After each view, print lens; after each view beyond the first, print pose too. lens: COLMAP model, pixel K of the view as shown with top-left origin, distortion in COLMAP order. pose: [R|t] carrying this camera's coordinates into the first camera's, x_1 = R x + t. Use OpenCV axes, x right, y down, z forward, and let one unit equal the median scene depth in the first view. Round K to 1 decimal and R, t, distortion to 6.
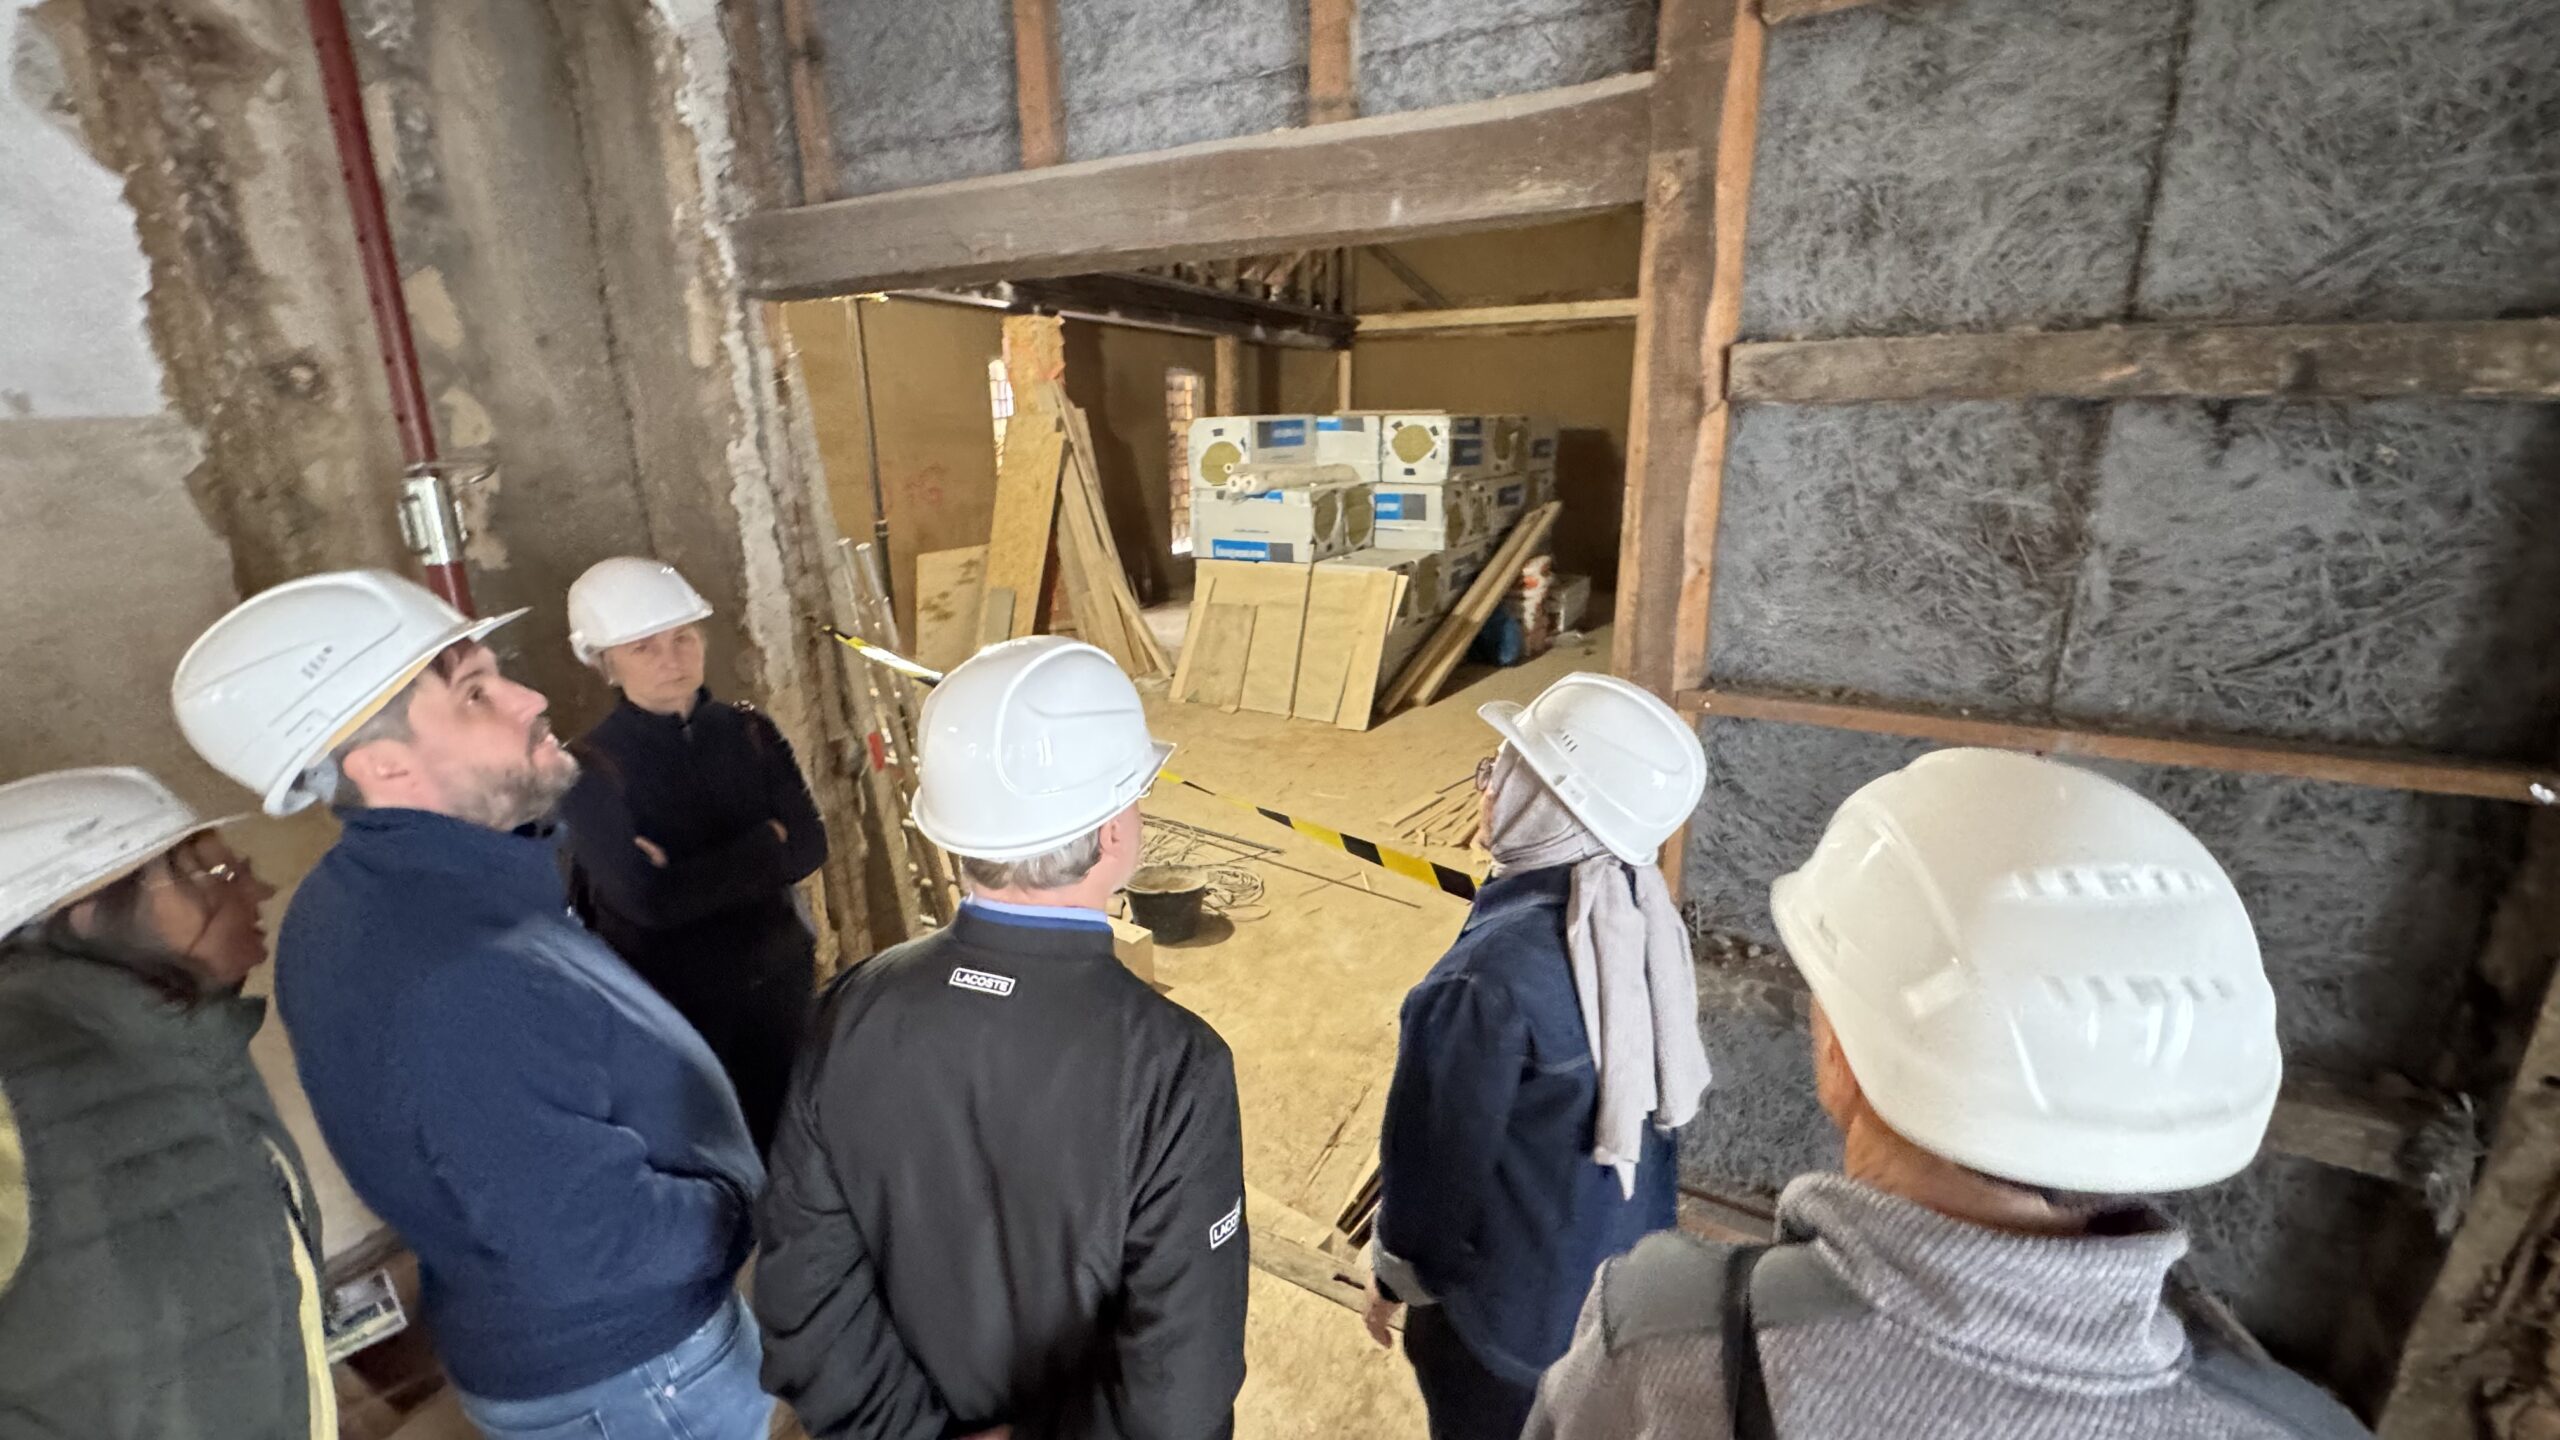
lens RADIAL K [[1018.8, 0, 1277.8], [0, 1018.8, 717.6], [0, 0, 1]] dist [-0.008348, 0.001905]
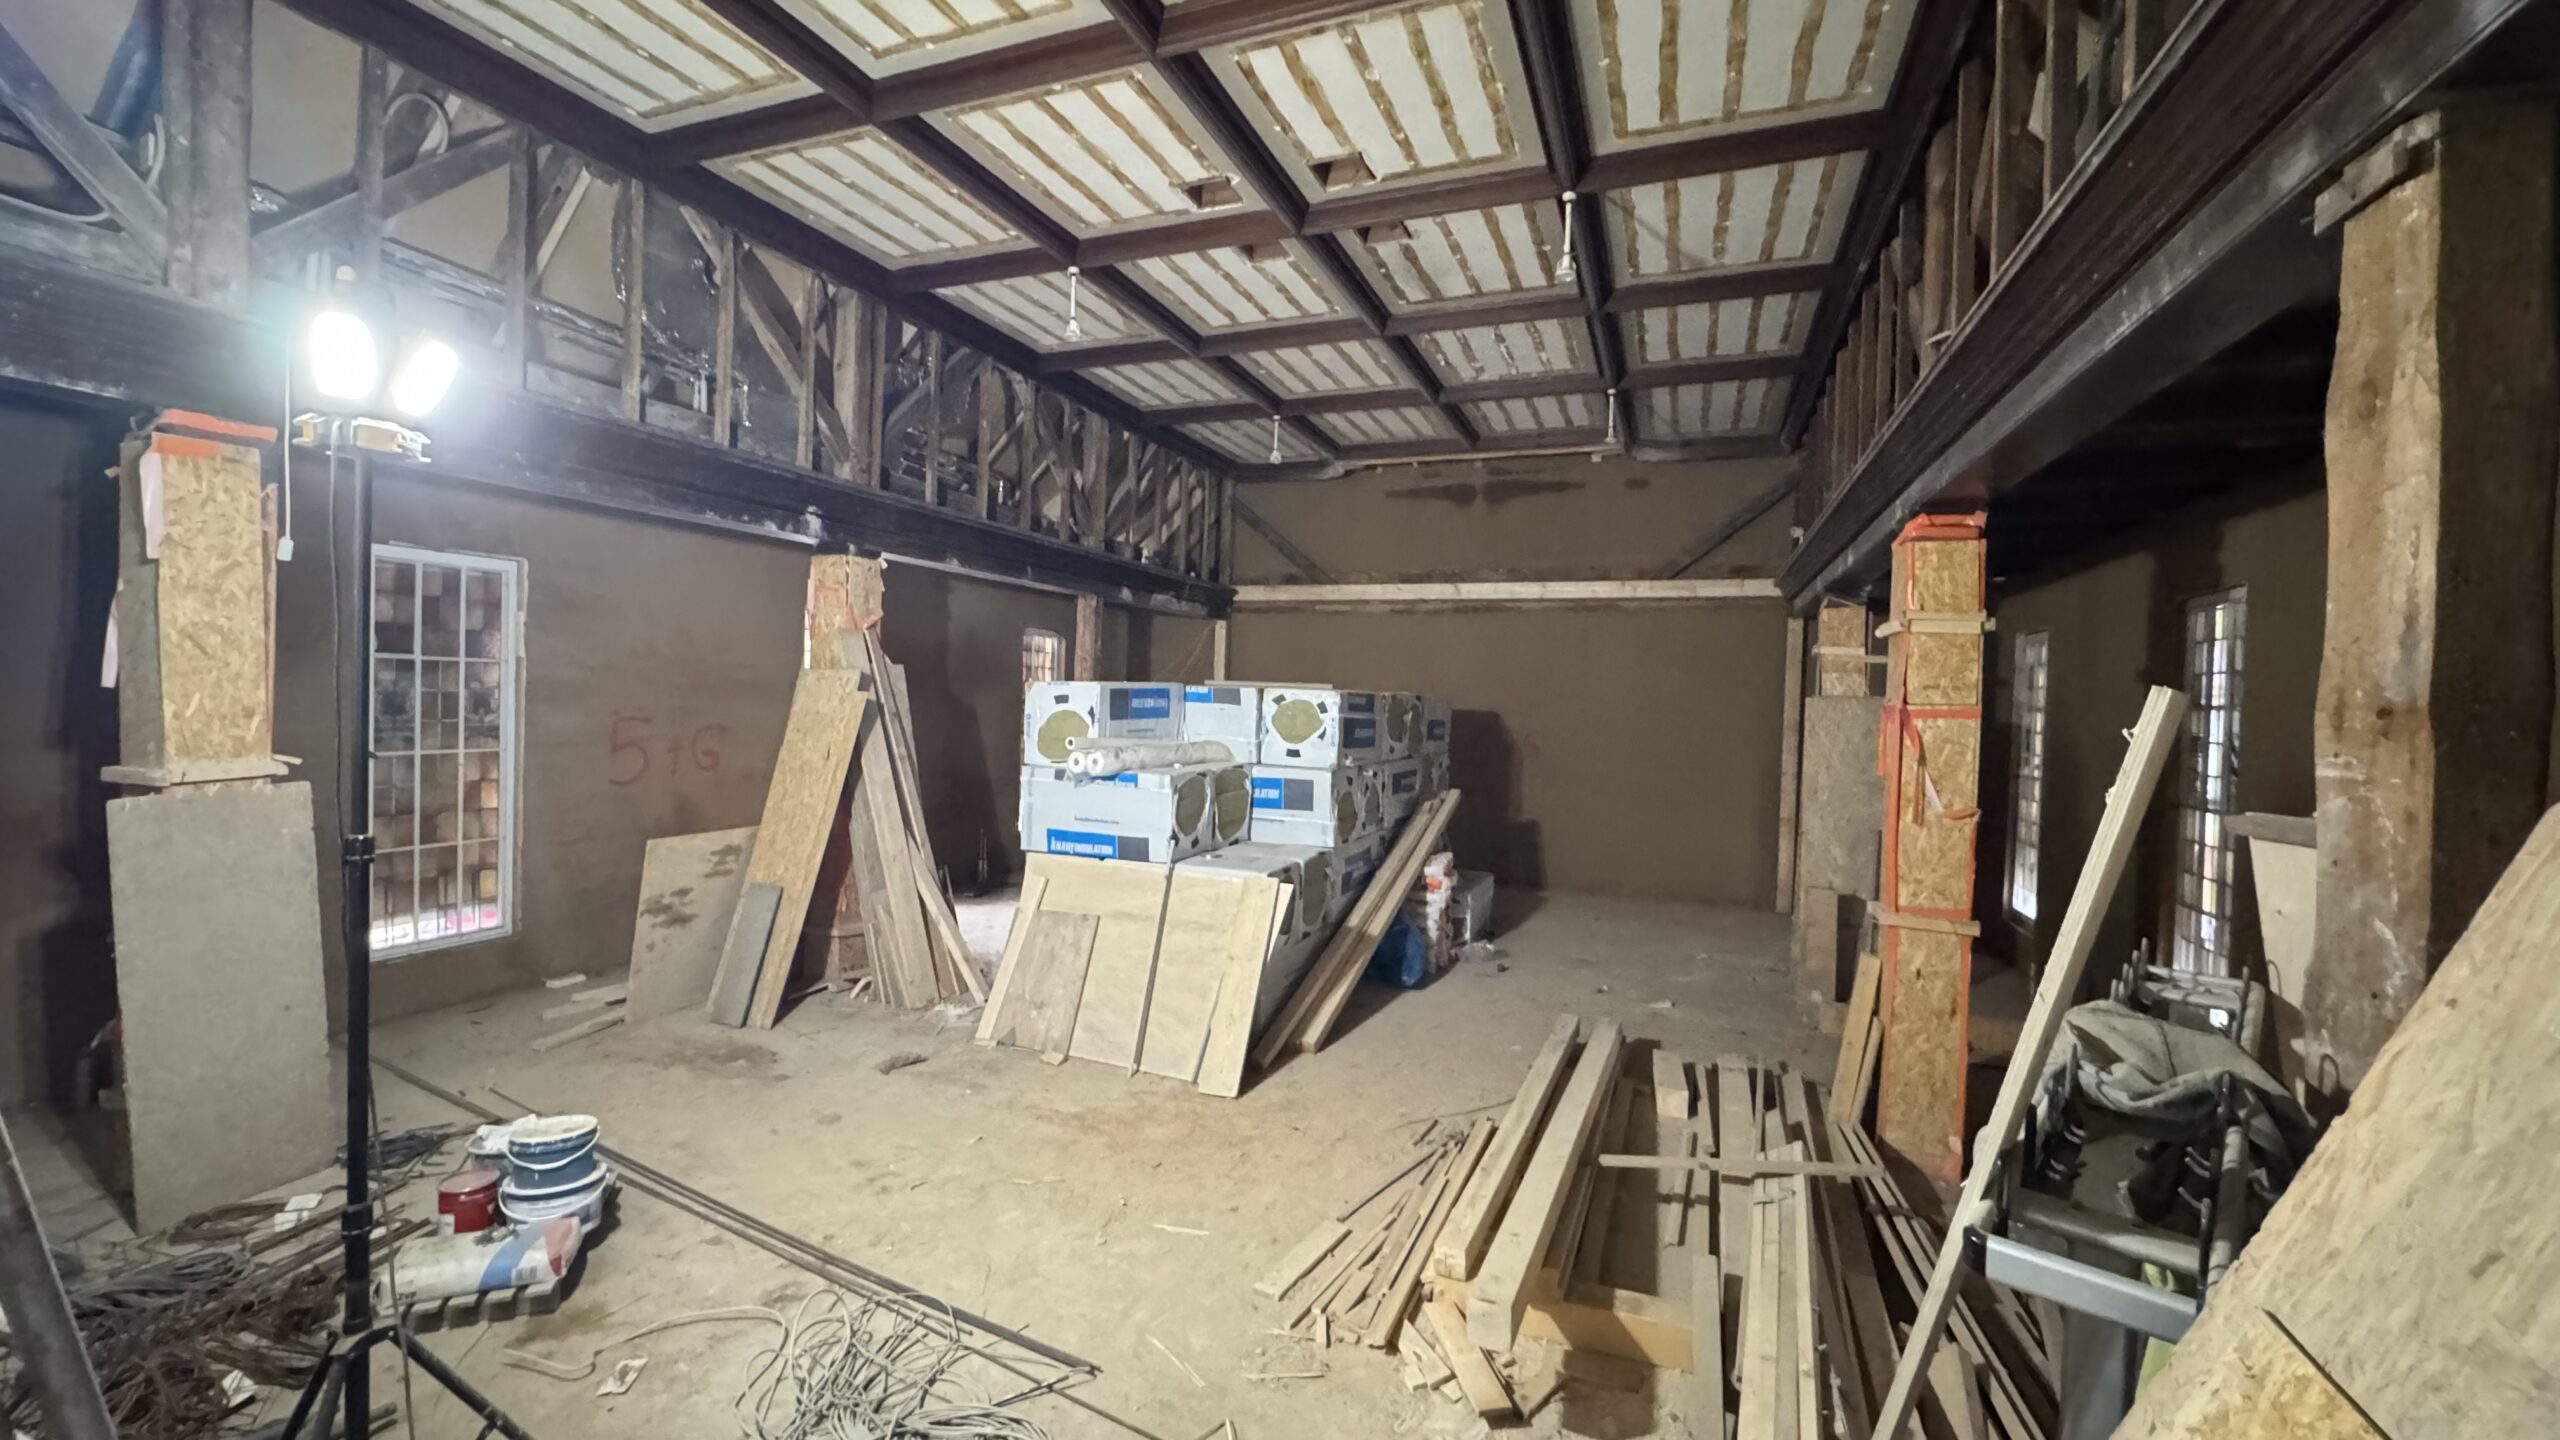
lens RADIAL K [[1018.8, 0, 1281.1], [0, 1018.8, 720.7], [0, 0, 1]] dist [-0.008348, 0.001905]
pose [[0.991781, 0.037191, 0.122425, 0.015095], [-0.005054, 0.967463, -0.252962, -0.053478], [-0.127849, 0.250264, 0.959699, 0.183042]]
